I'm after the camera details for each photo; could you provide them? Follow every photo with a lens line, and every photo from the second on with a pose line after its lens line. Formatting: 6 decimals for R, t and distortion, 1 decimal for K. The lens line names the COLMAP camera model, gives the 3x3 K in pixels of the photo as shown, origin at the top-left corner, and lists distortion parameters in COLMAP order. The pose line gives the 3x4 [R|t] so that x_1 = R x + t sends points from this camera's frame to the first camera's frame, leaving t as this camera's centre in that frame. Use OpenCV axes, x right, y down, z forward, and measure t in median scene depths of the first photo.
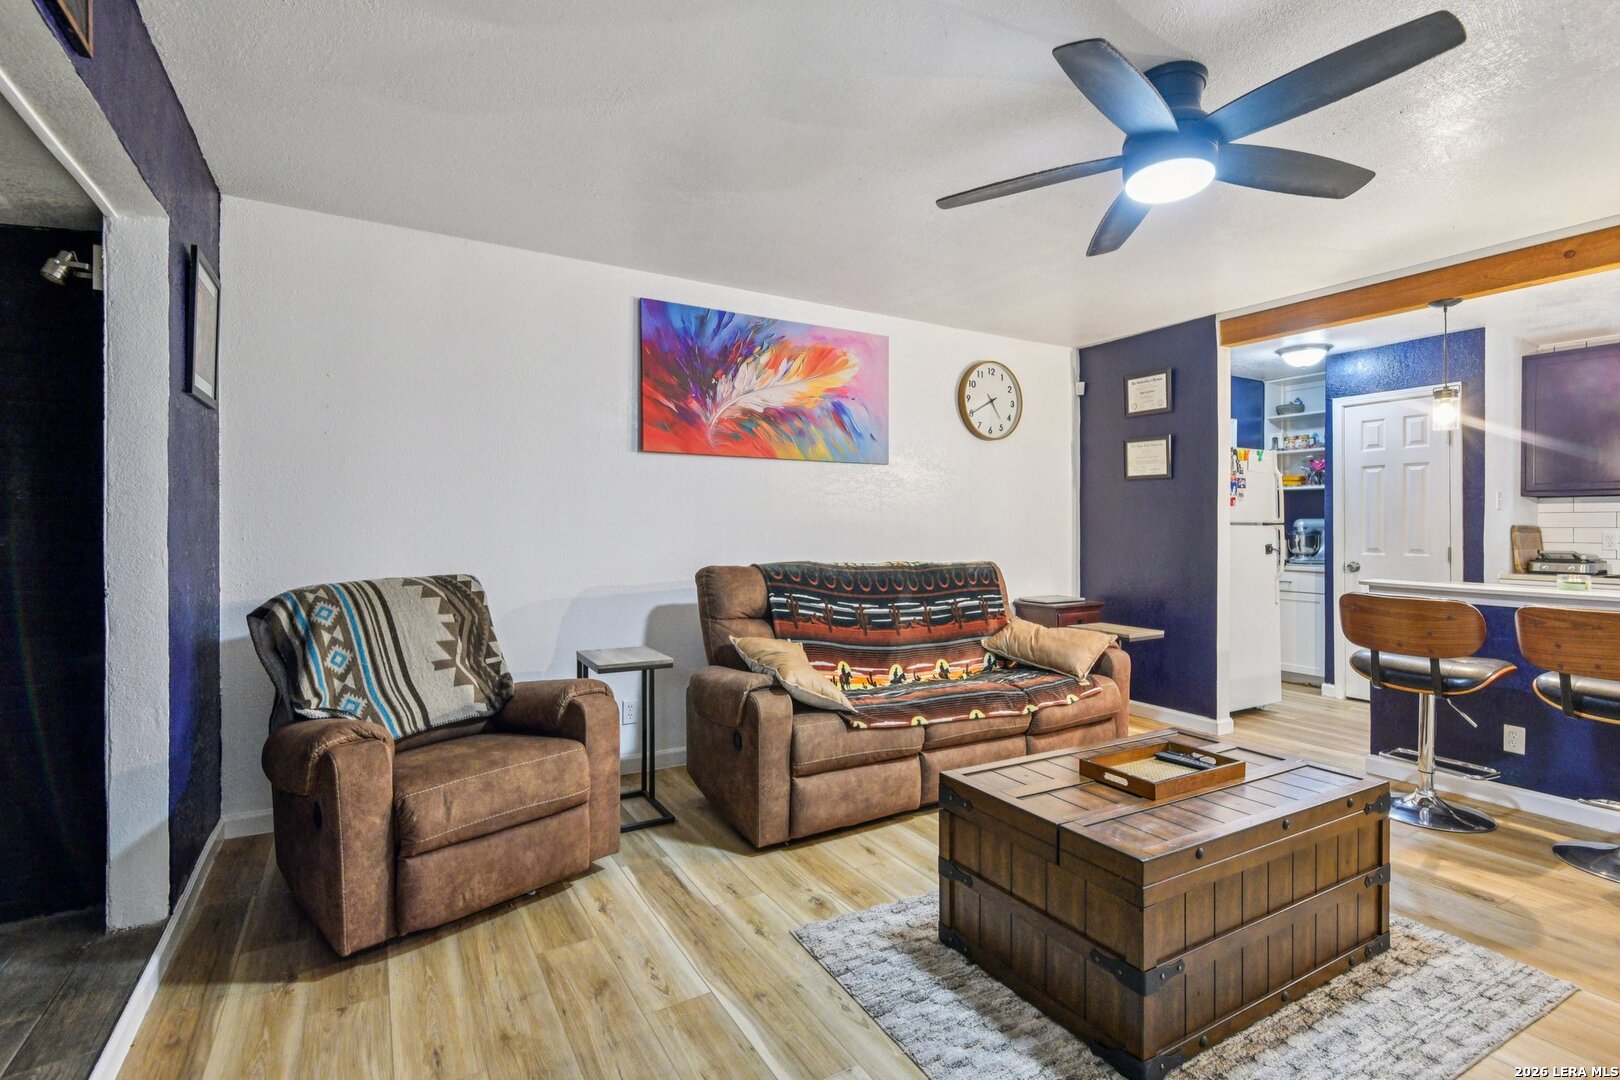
lens RADIAL K [[758.2, 0, 801.4], [0, 758.2, 528.8], [0, 0, 1]] dist [0.006049, -0.005600]
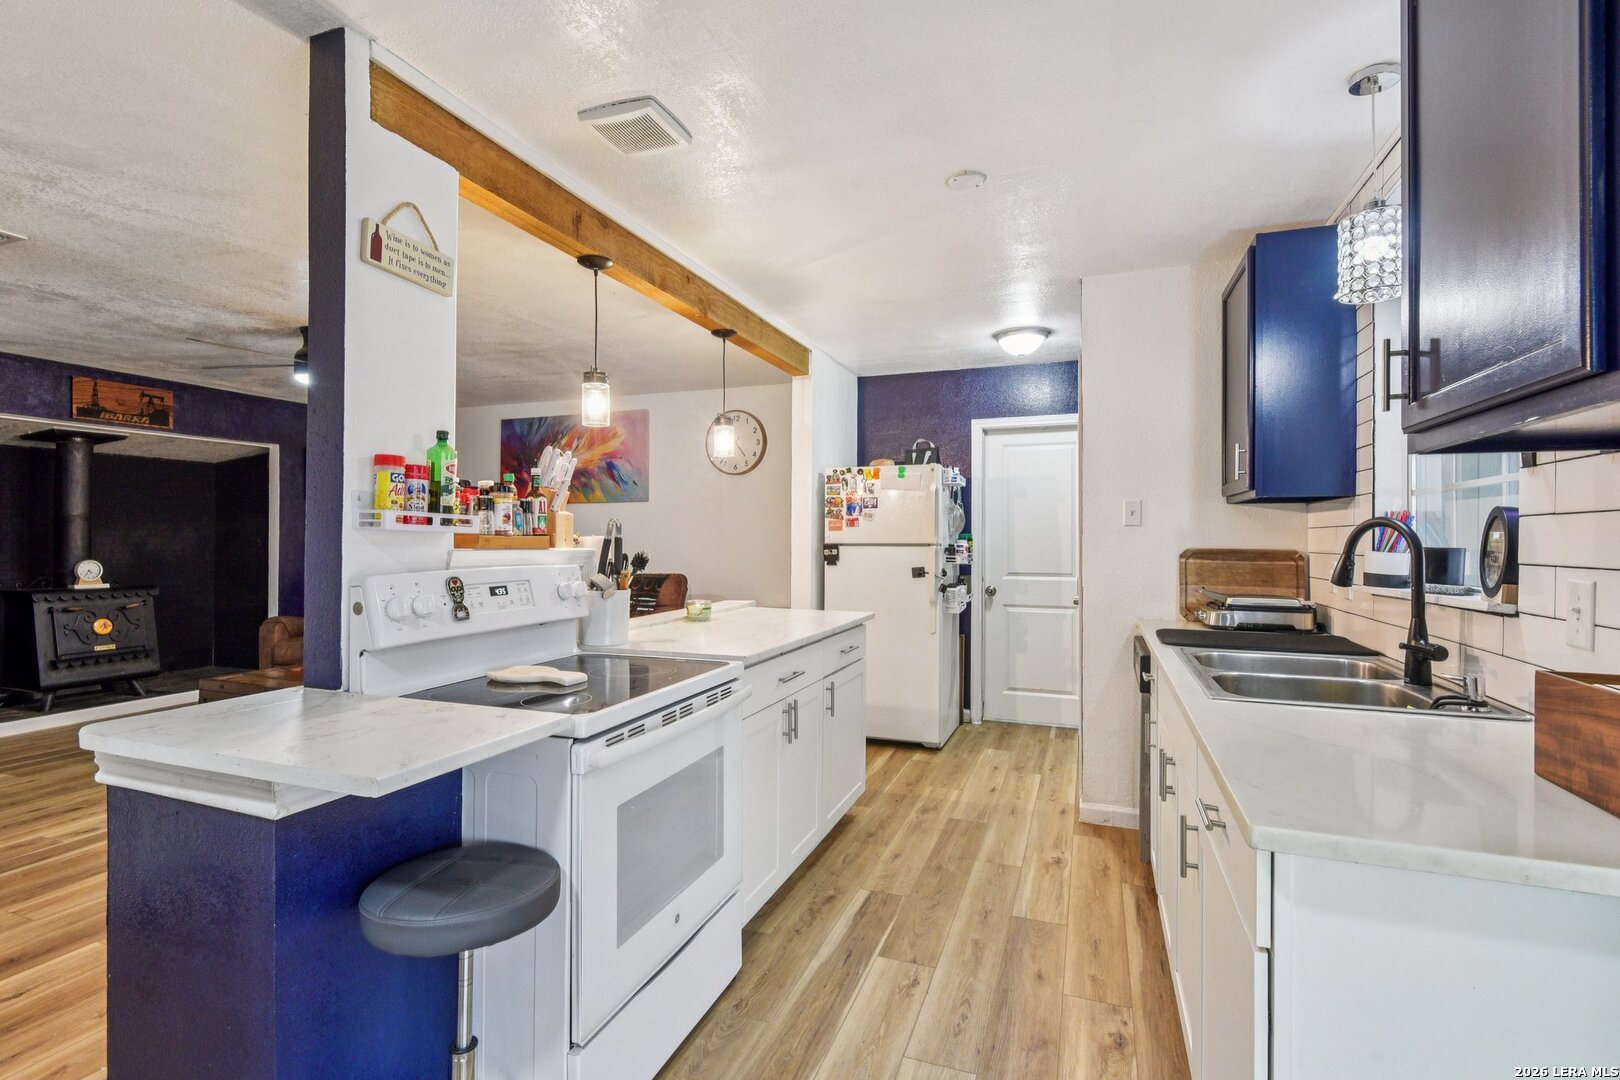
lens RADIAL K [[758.2, 0, 806.9], [0, 758.2, 533.5], [0, 0, 1]] dist [0.006049, -0.005600]
pose [[0.630678, -0.007499, -0.776008, 1.550261], [-0.000488, 0.999949, -0.010060, -0.014222], [0.776044, 0.006723, 0.630642, 0.400013]]
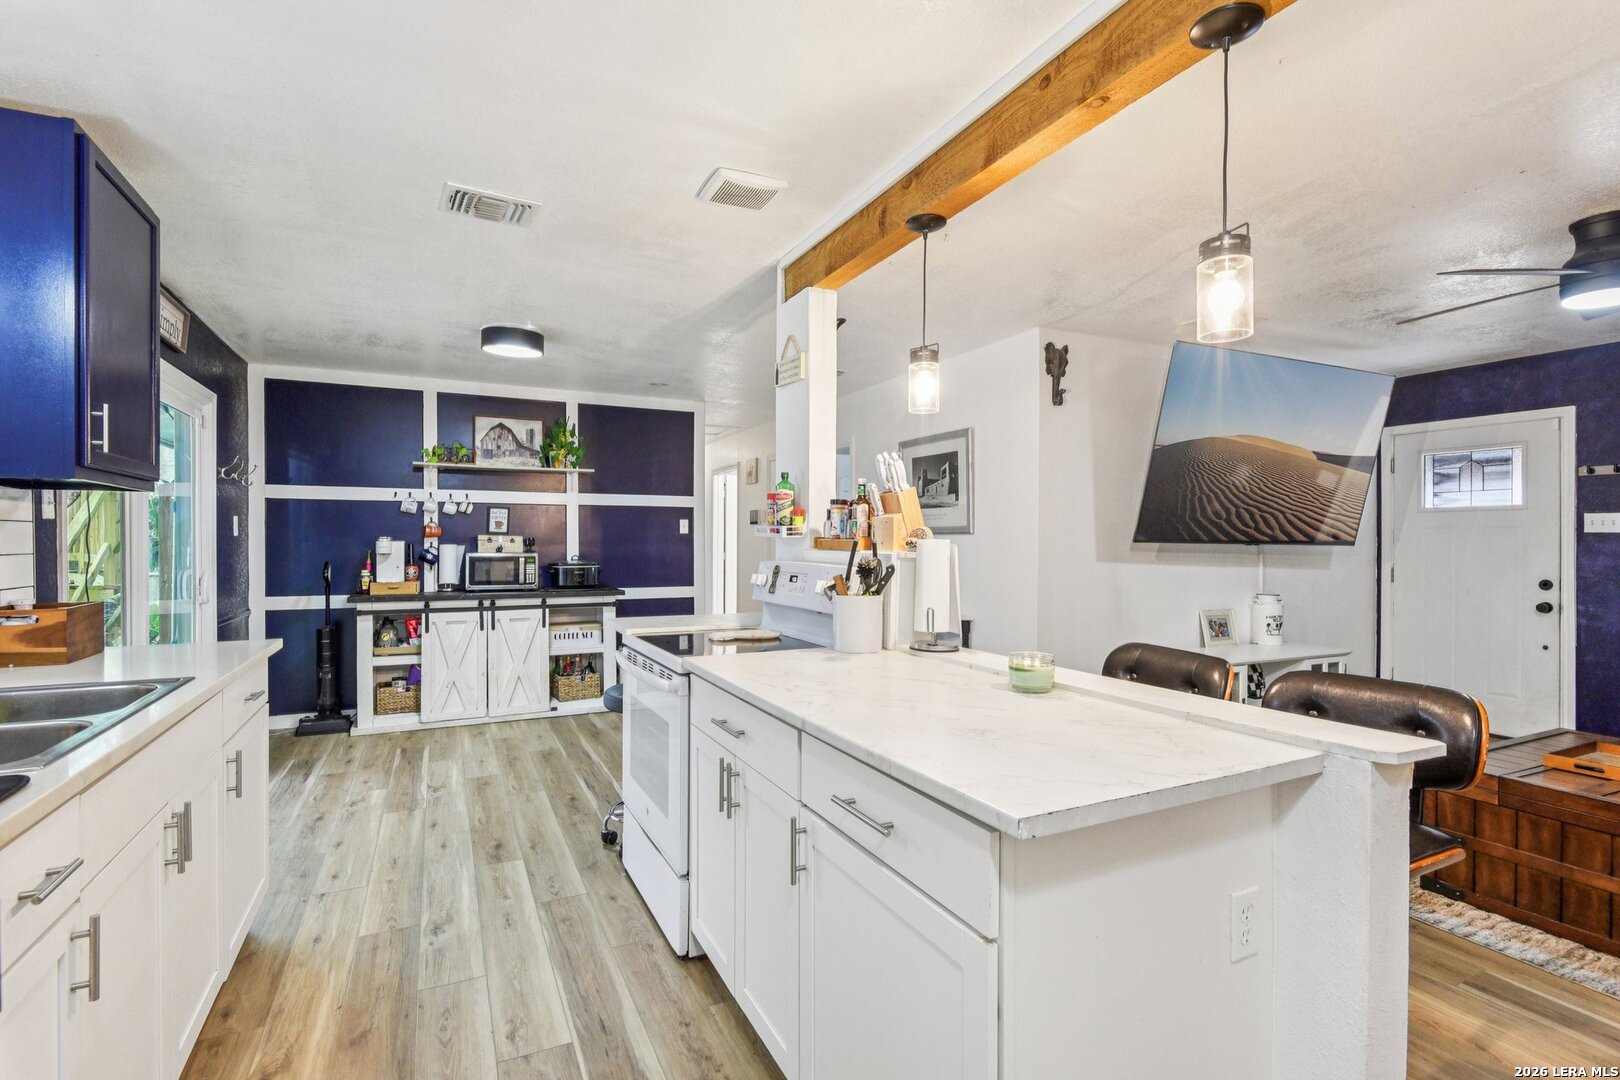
lens RADIAL K [[758.2, 0, 807.0], [0, 758.2, 536.2], [0, 0, 1]] dist [0.006049, -0.005600]
pose [[-0.997227, -0.006510, 0.074139, 0.942197], [-0.006750, 0.999973, -0.002994, -0.017960], [-0.074117, -0.003486, -0.997243, 1.291261]]
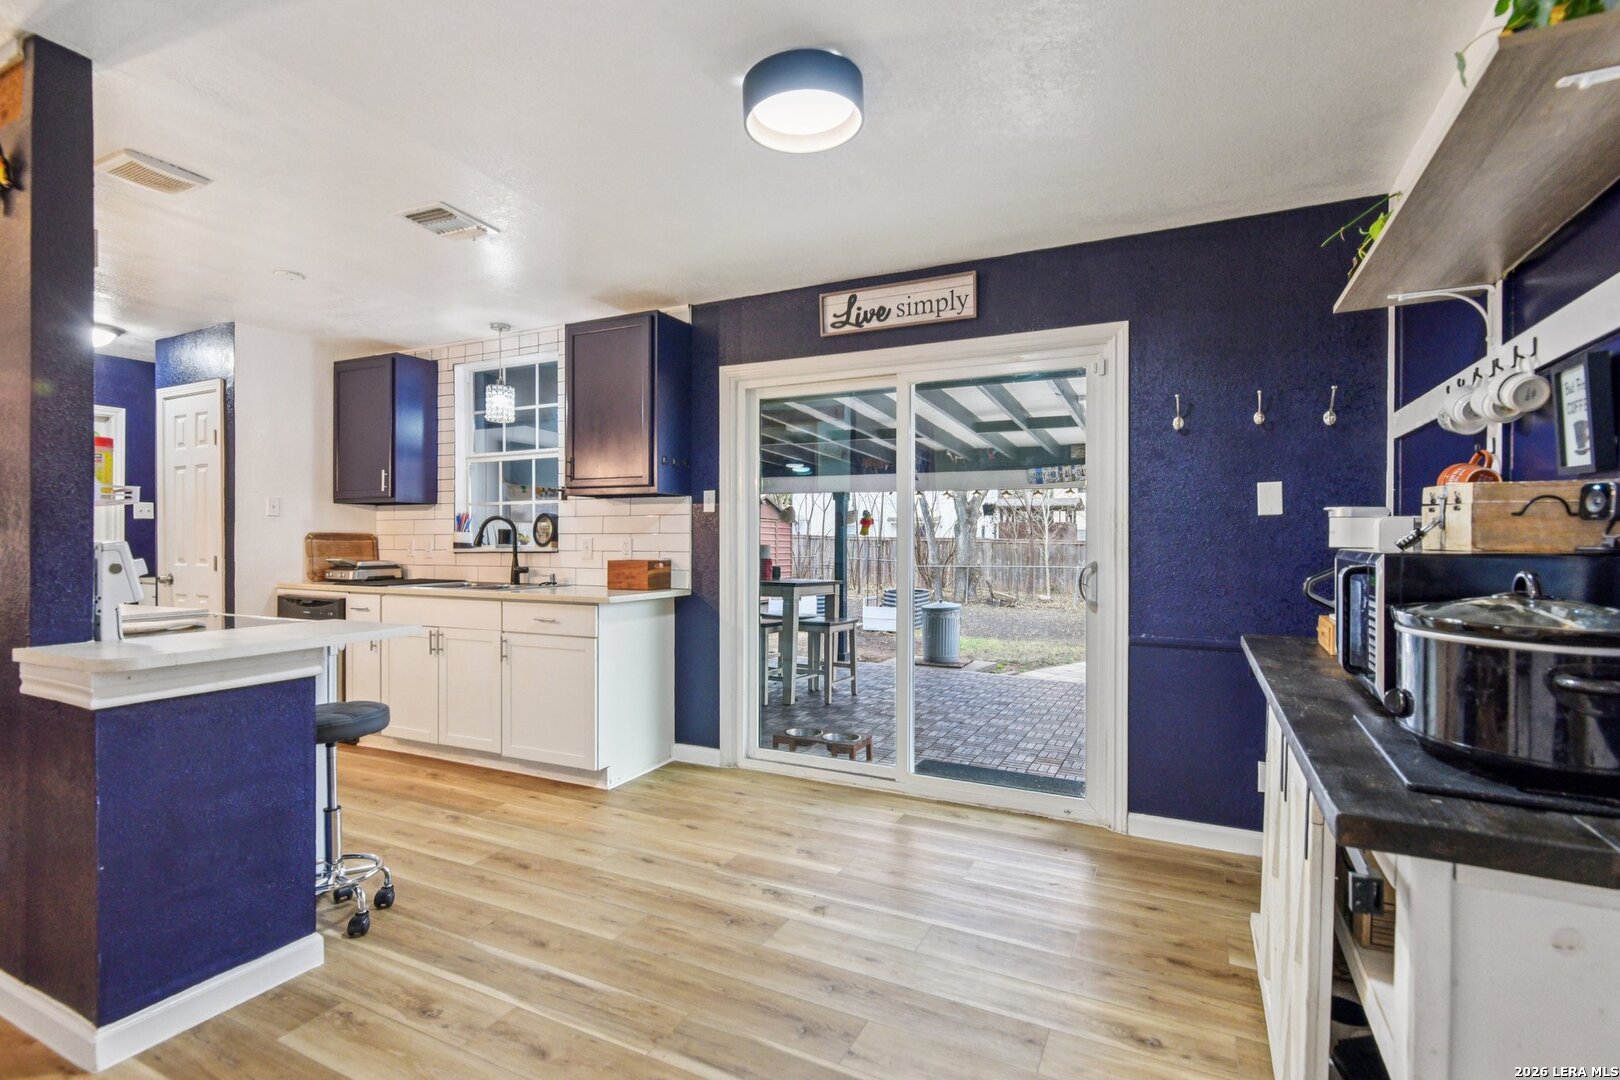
lens RADIAL K [[758.2, 0, 809.7], [0, 758.2, 546.5], [0, 0, 1]] dist [0.006049, -0.005600]
pose [[0.830688, -0.006835, 0.556696, 1.155435], [0.002284, 0.999958, 0.008869, 0.007360], [-0.556733, -0.006096, 0.830669, -0.211928]]
